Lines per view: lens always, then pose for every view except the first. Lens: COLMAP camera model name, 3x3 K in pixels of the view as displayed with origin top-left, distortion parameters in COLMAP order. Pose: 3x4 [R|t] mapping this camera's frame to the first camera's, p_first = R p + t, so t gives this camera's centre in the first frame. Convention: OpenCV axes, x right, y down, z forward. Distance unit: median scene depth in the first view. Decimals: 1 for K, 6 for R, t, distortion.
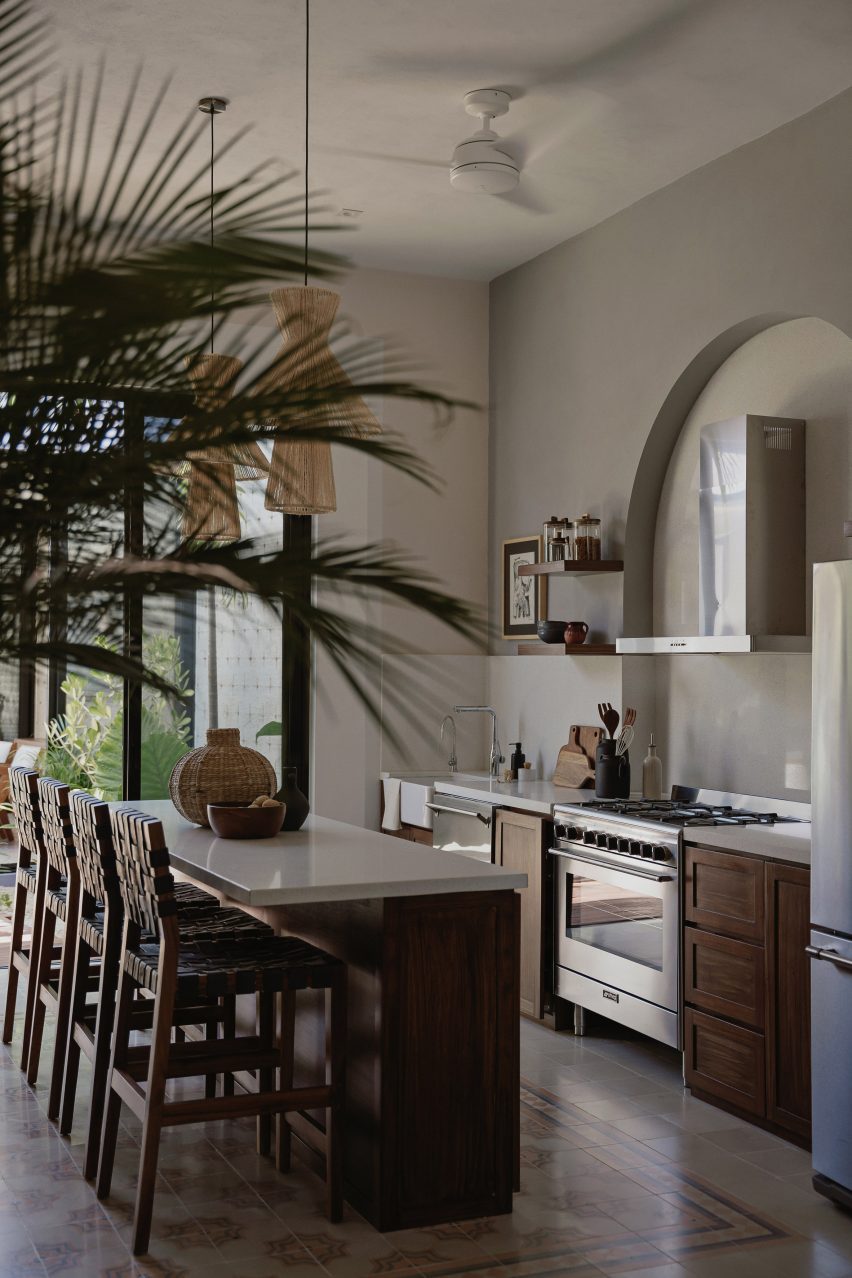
lens RADIAL K [[1486.0, 0, 426.0], [0, 1486.0, 639.0], [0, 0, 1]] dist [0.085864, -0.001116]
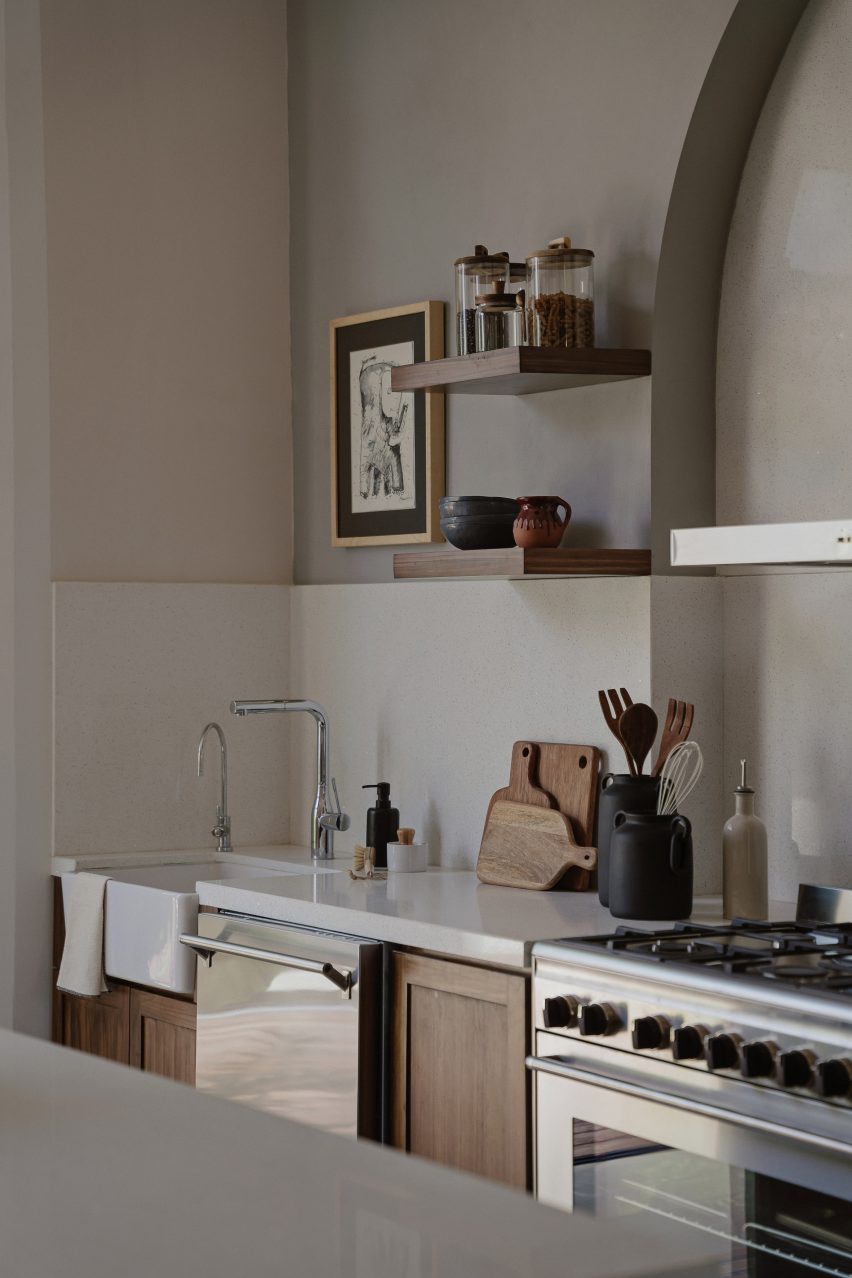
lens RADIAL K [[2548.4, 0, 426.0], [0, 2548.4, 639.0], [0, 0, 1]] dist [0.601429, -0.303203]
pose [[0.988145, -0.010003, 0.153196, -0.043152], [0.006468, 0.999702, 0.023552, 0.011495], [-0.153385, -0.022282, 0.987915, 0.290574]]
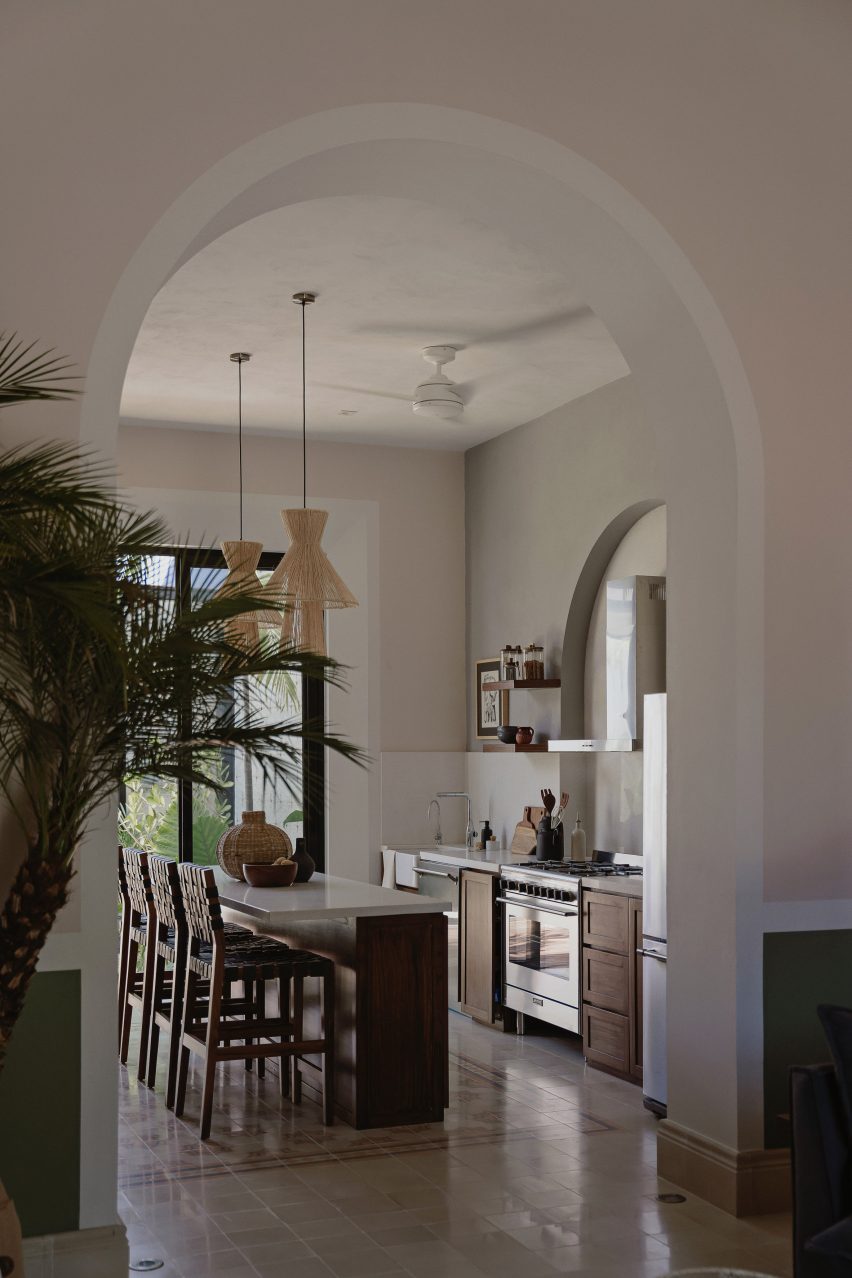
lens RADIAL K [[1516.2, 0, 431.4], [0, 1516.2, 743.6], [0, 0, 1]] dist [0.080381, 0.011871]
pose [[0.999581, -0.013505, -0.025597, 0.053681], [0.013842, 0.999819, 0.013054, -0.015543], [0.025416, -0.013403, 0.999587, -0.332173]]
